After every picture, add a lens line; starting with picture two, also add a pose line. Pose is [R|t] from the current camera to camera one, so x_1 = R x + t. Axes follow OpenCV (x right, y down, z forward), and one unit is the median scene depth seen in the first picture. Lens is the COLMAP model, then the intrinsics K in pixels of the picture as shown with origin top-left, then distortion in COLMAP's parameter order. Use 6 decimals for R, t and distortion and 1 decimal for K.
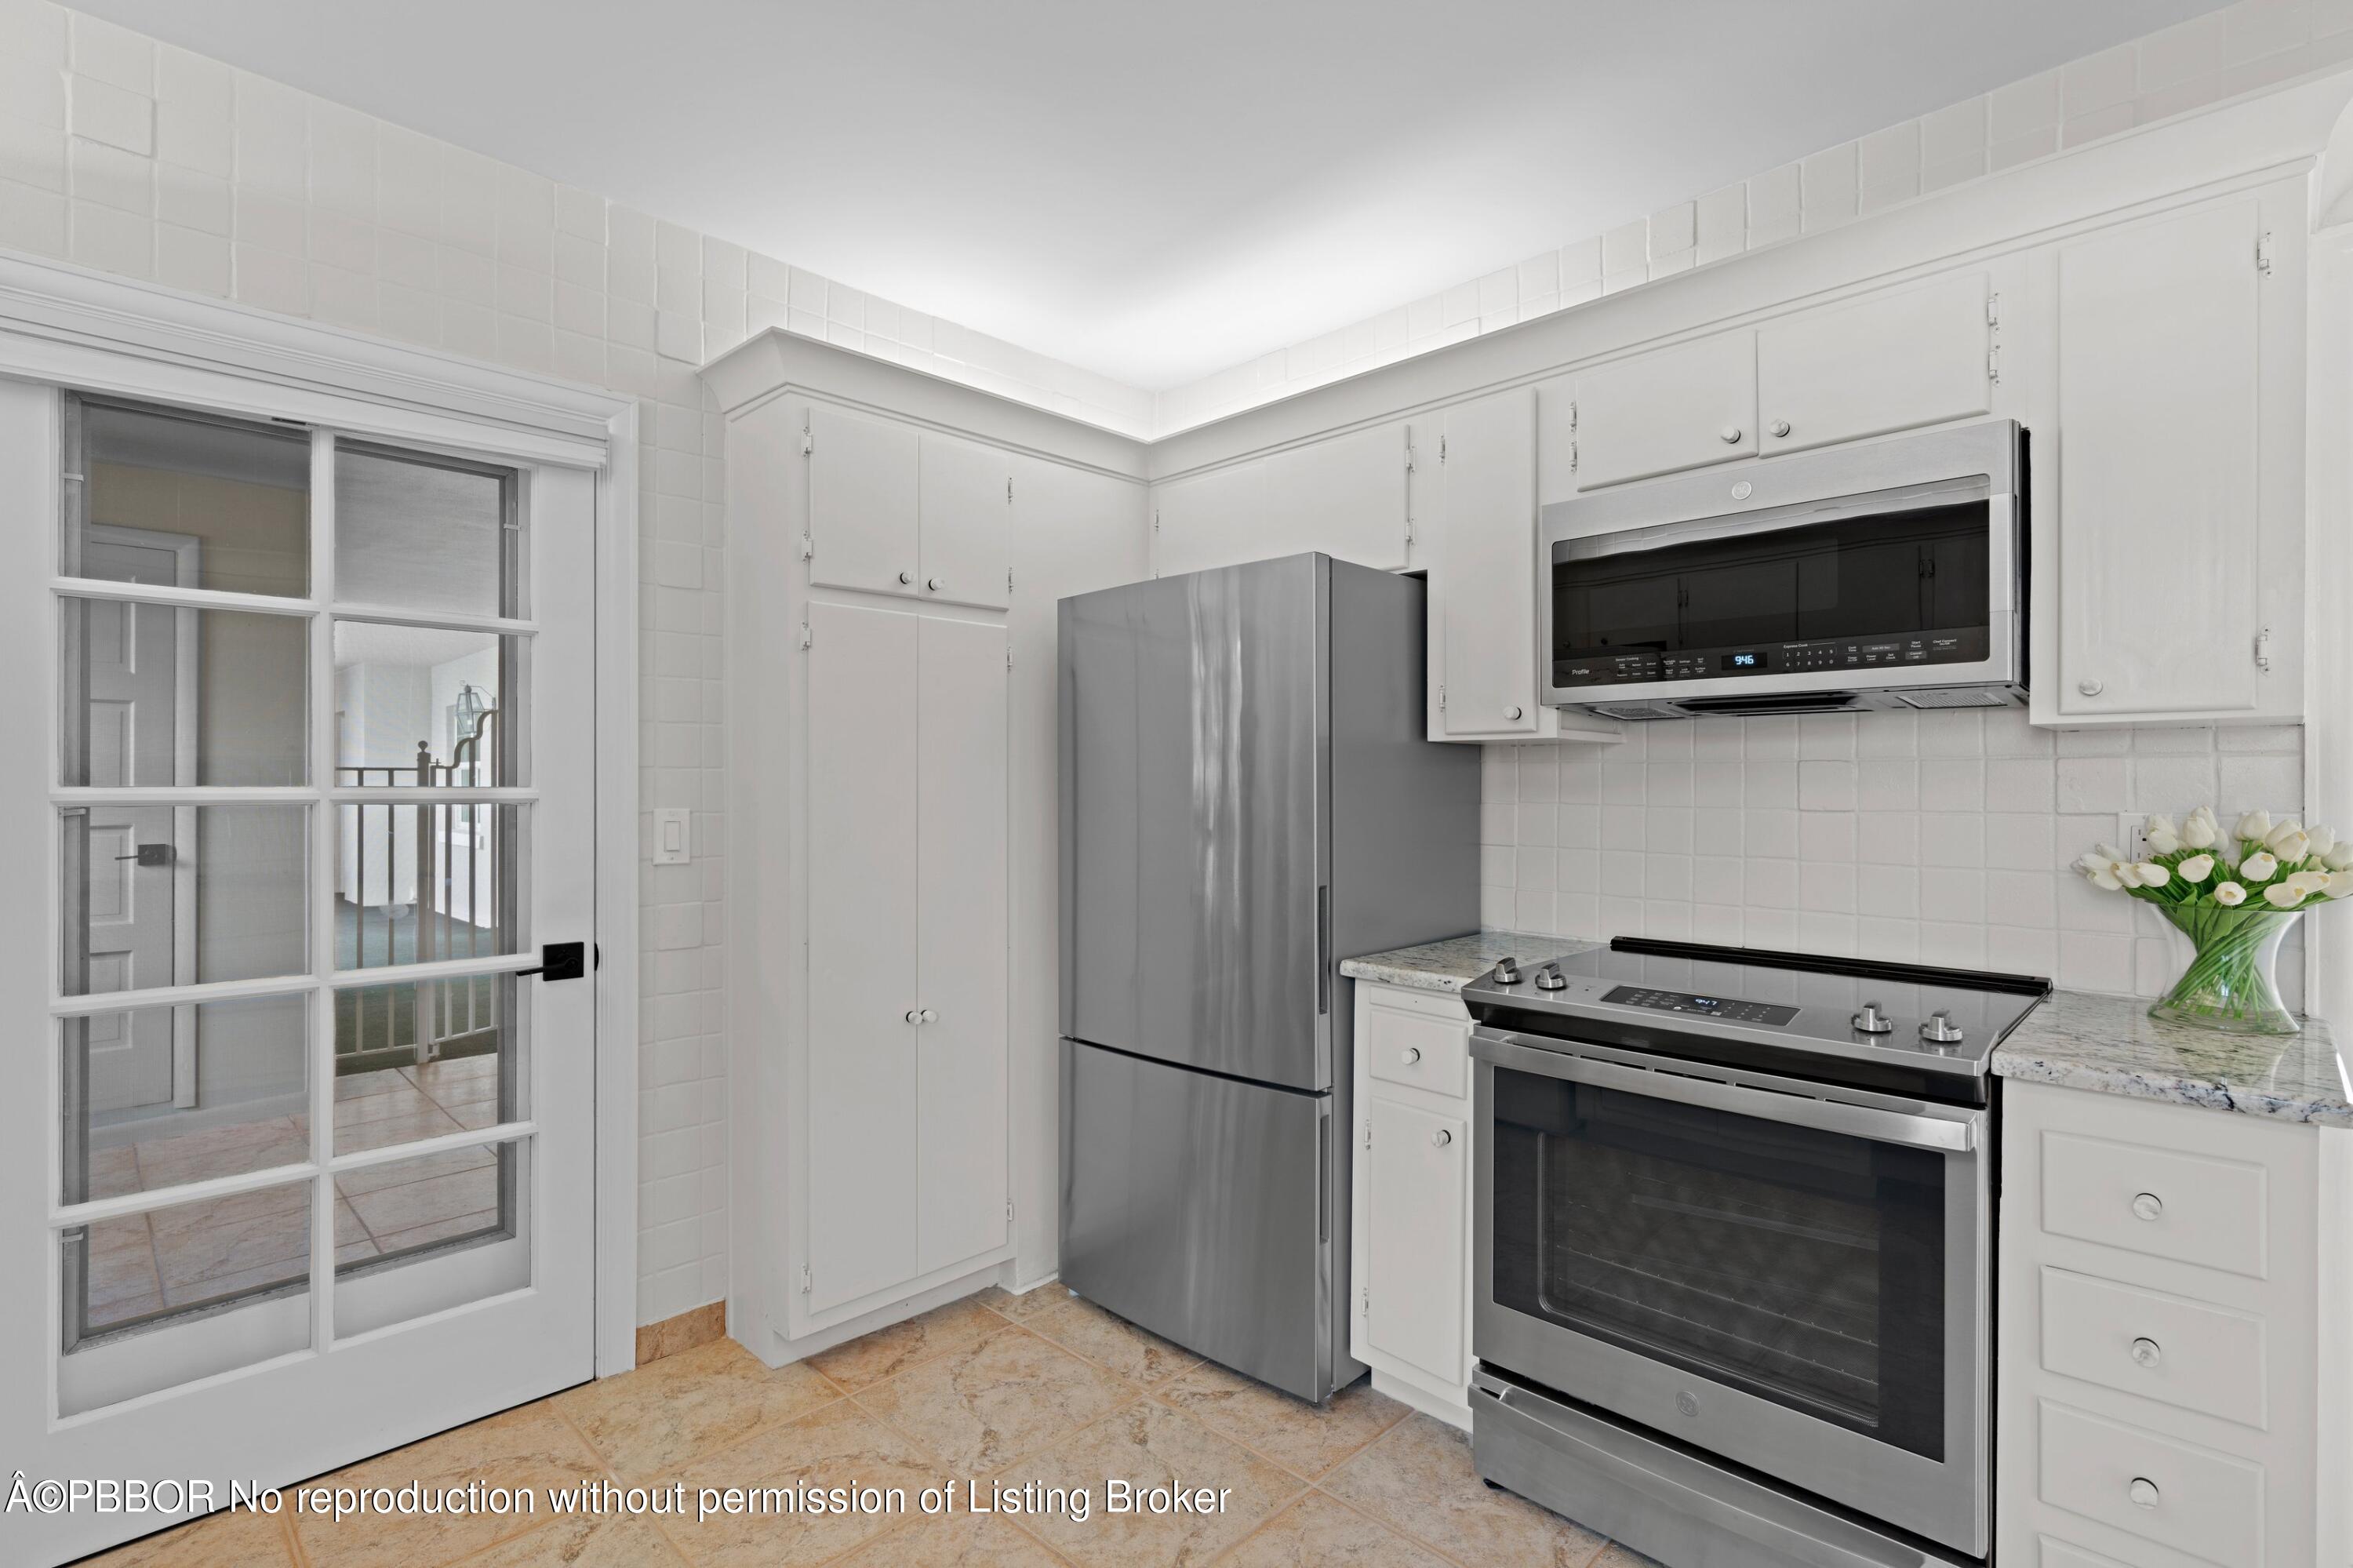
lens RADIAL K [[1115.0, 0, 1176.5], [0, 1115.0, 784.0], [0, 0, 1]] dist [0.002362, 0.000437]
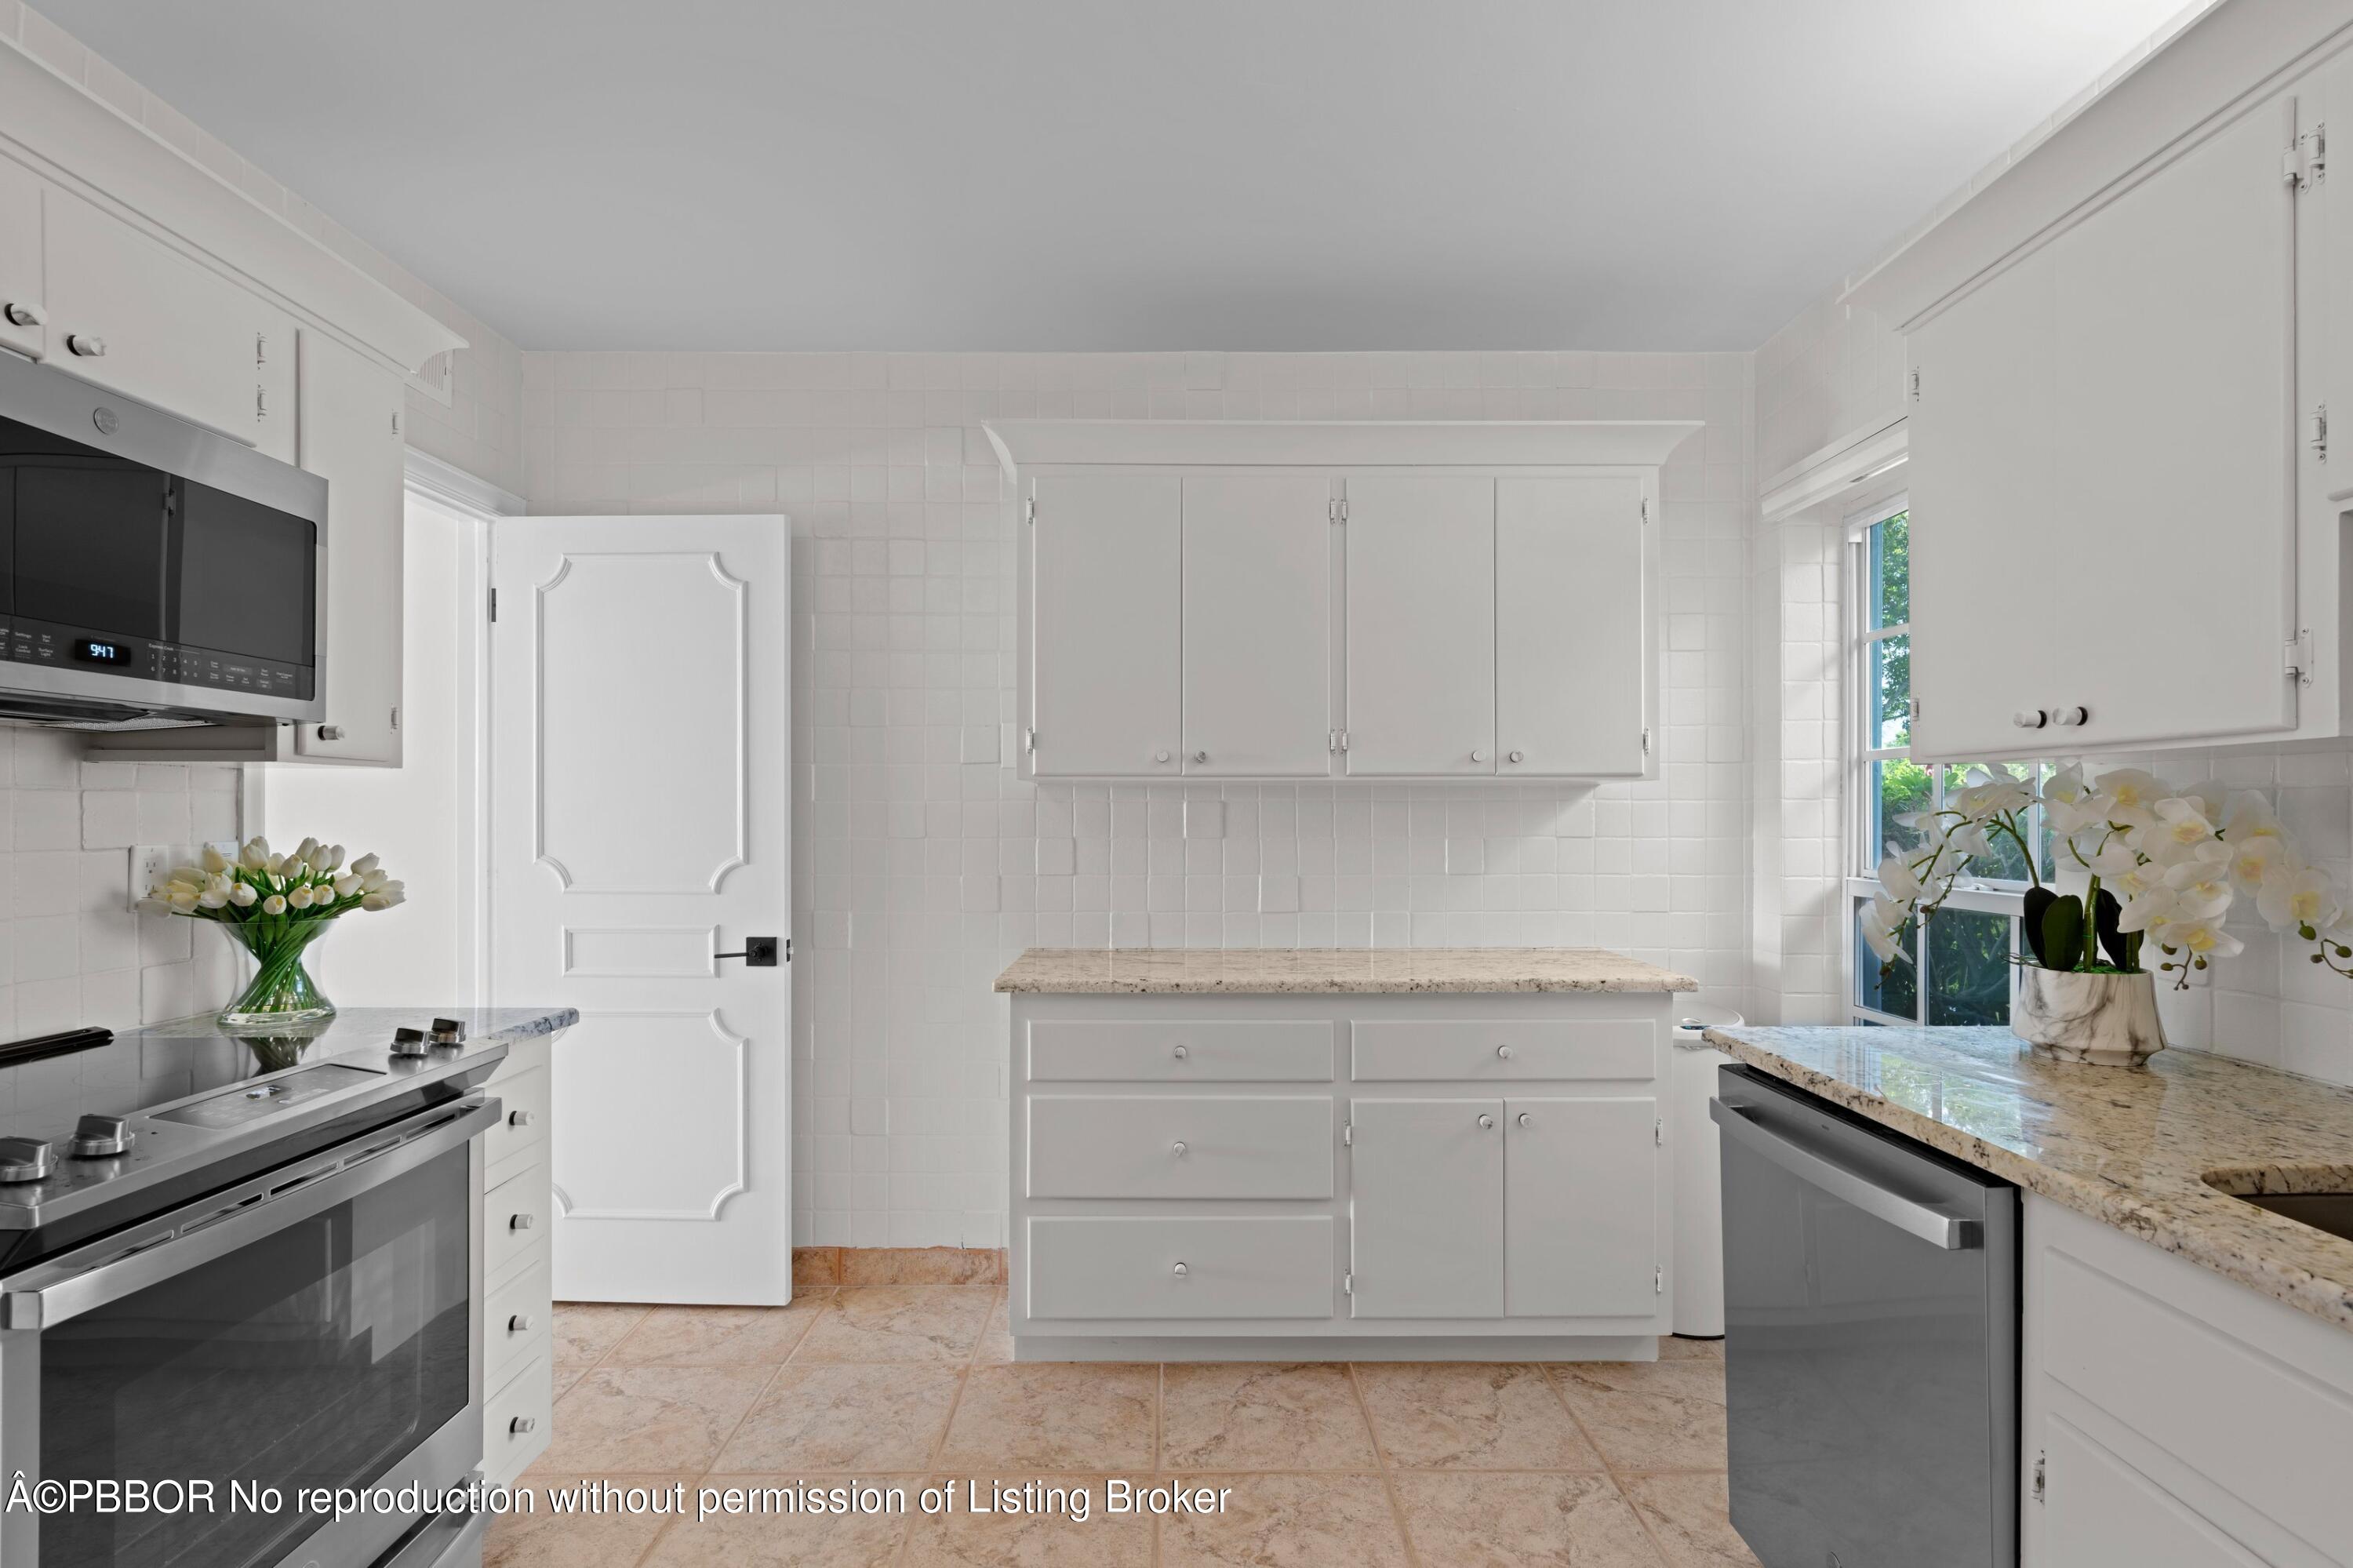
lens RADIAL K [[1128.6, 0, 1175.8], [0, 1128.6, 805.2], [0, 0, 1]] dist [-0.001878, 0.000040]
pose [[-0.699355, 0.004942, 0.714758, -0.433558], [-0.003431, 0.999941, -0.010271, -0.003271], [-0.714766, -0.009636, -0.699297, 0.841299]]
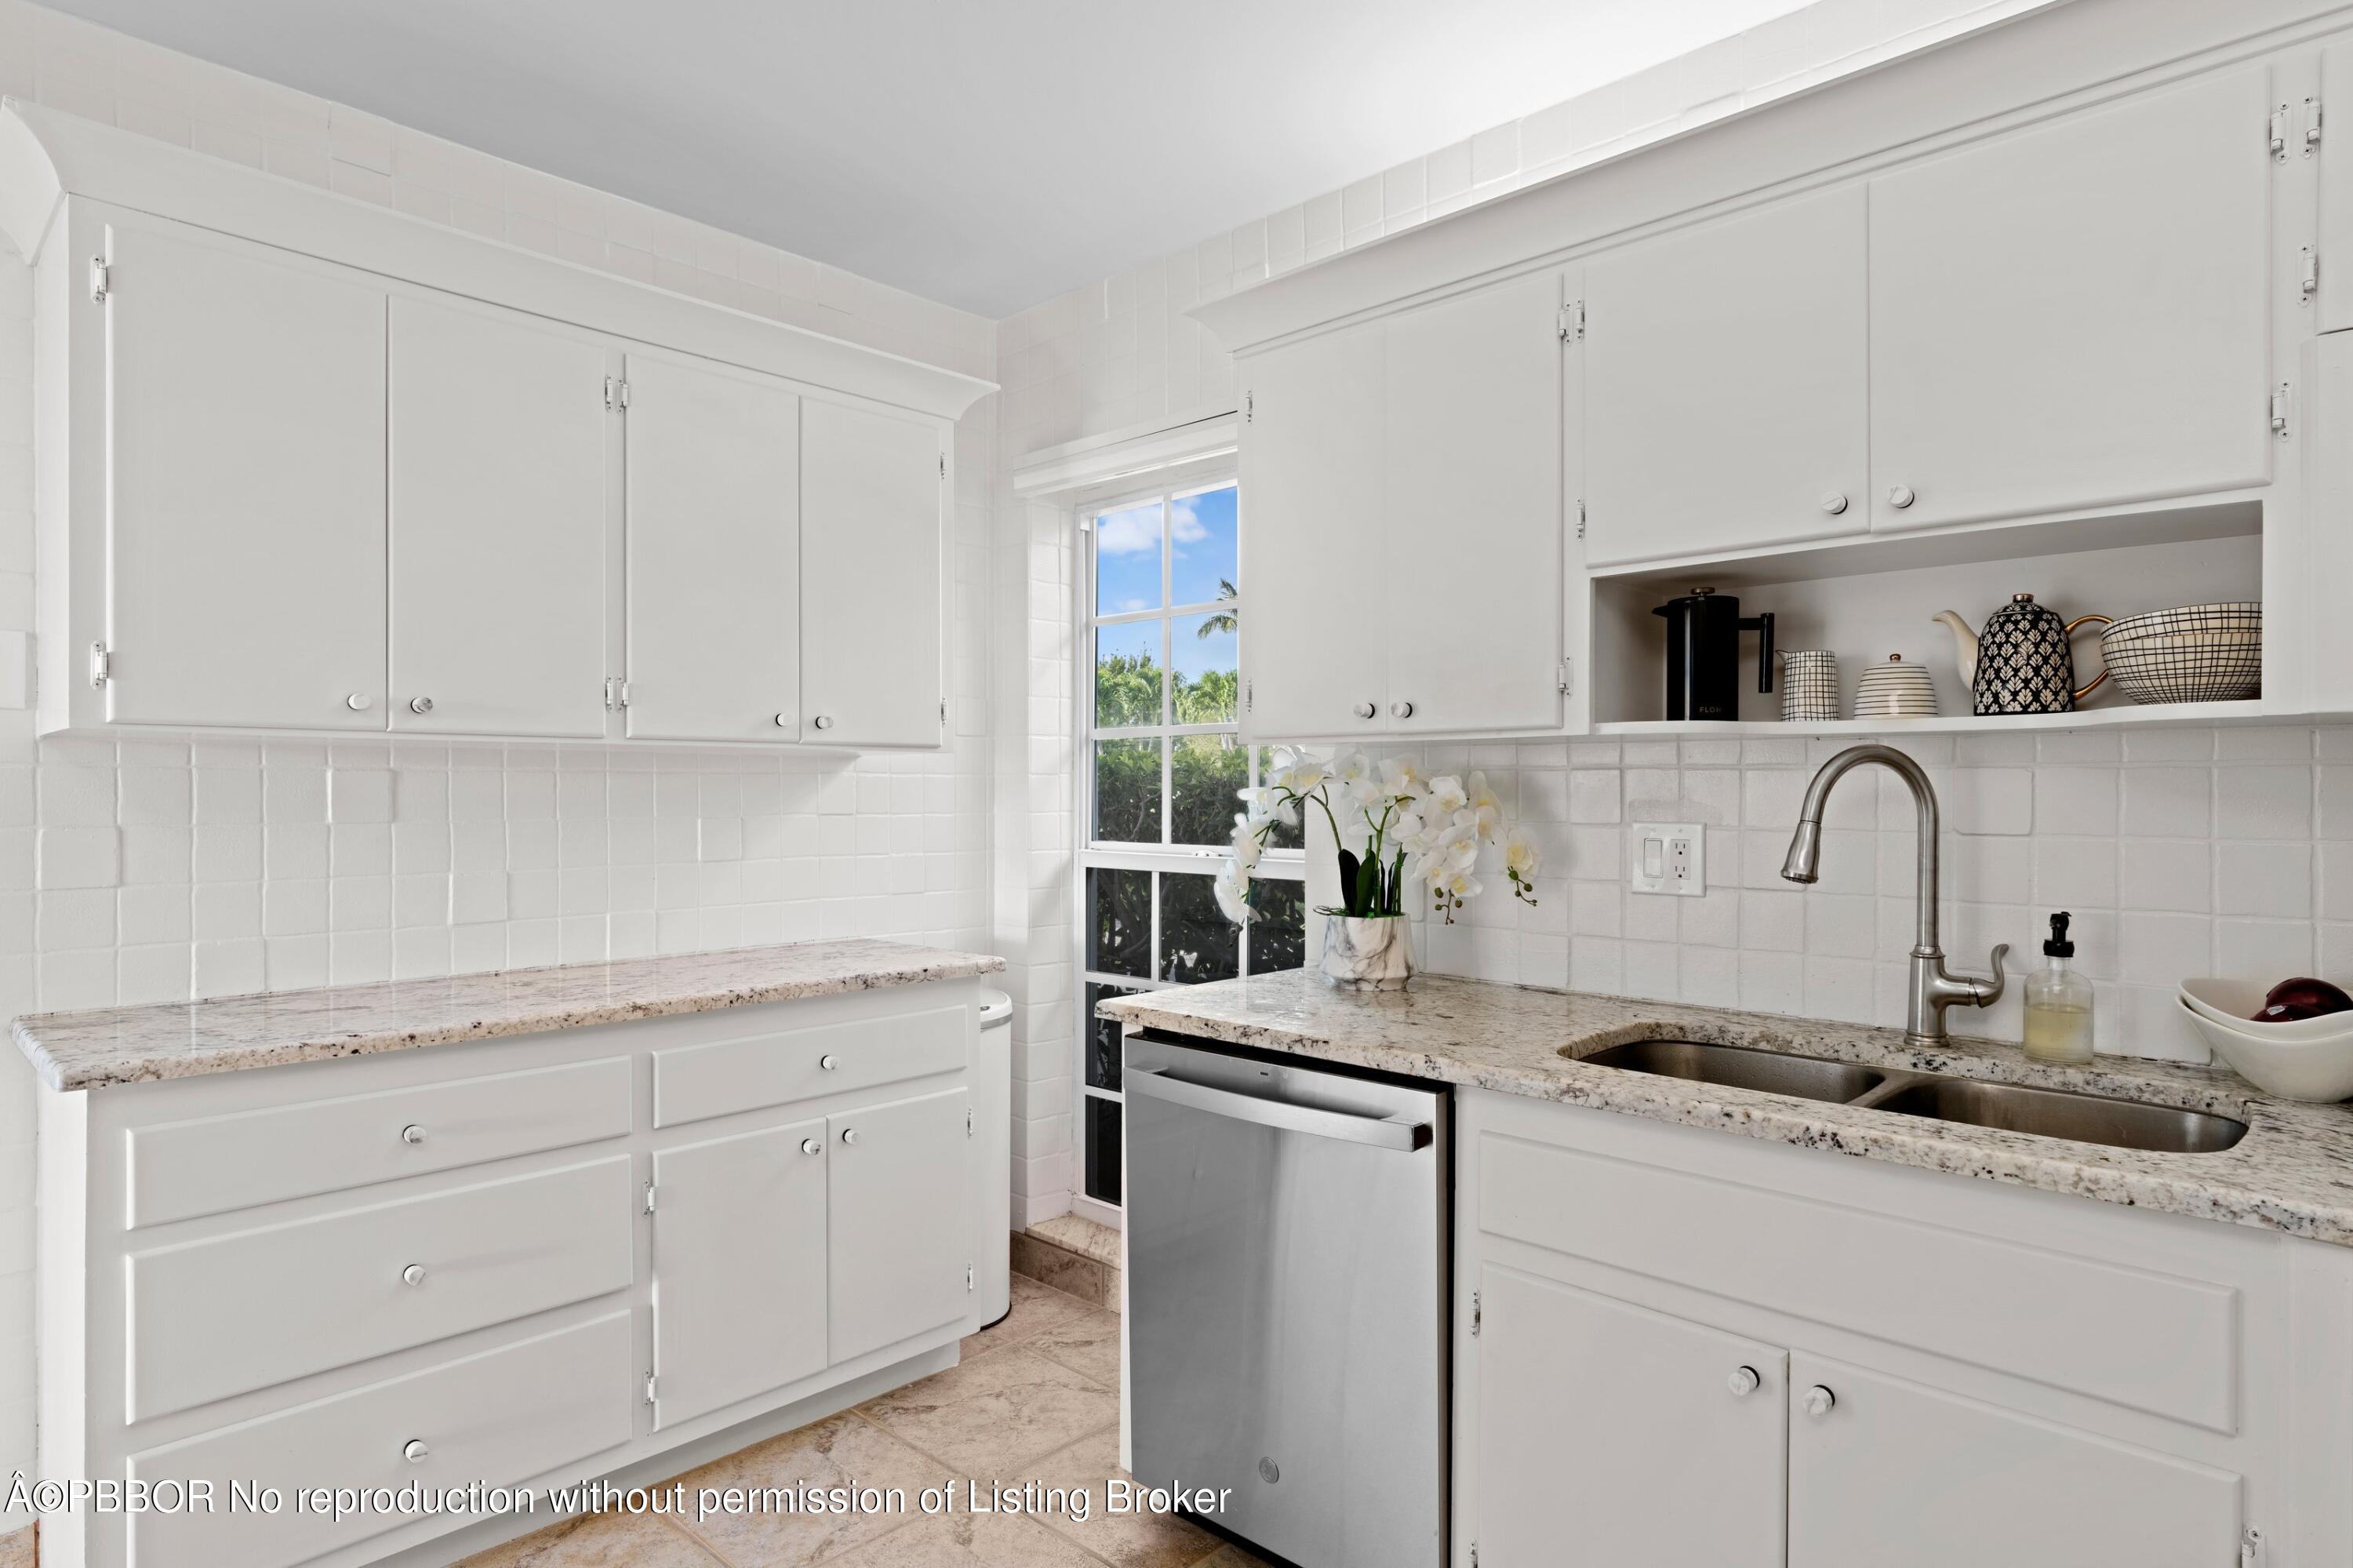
lens RADIAL K [[1303.9, 0, 1176.5], [0, 1303.9, 784.0], [0, 0, 1]] dist [0.001323, 0.001955]
pose [[-0.999893, -0.002095, -0.014487, -0.153294], [-0.001975, 0.999964, -0.008255, -0.002200], [0.014504, -0.008226, -0.999861, 0.948570]]
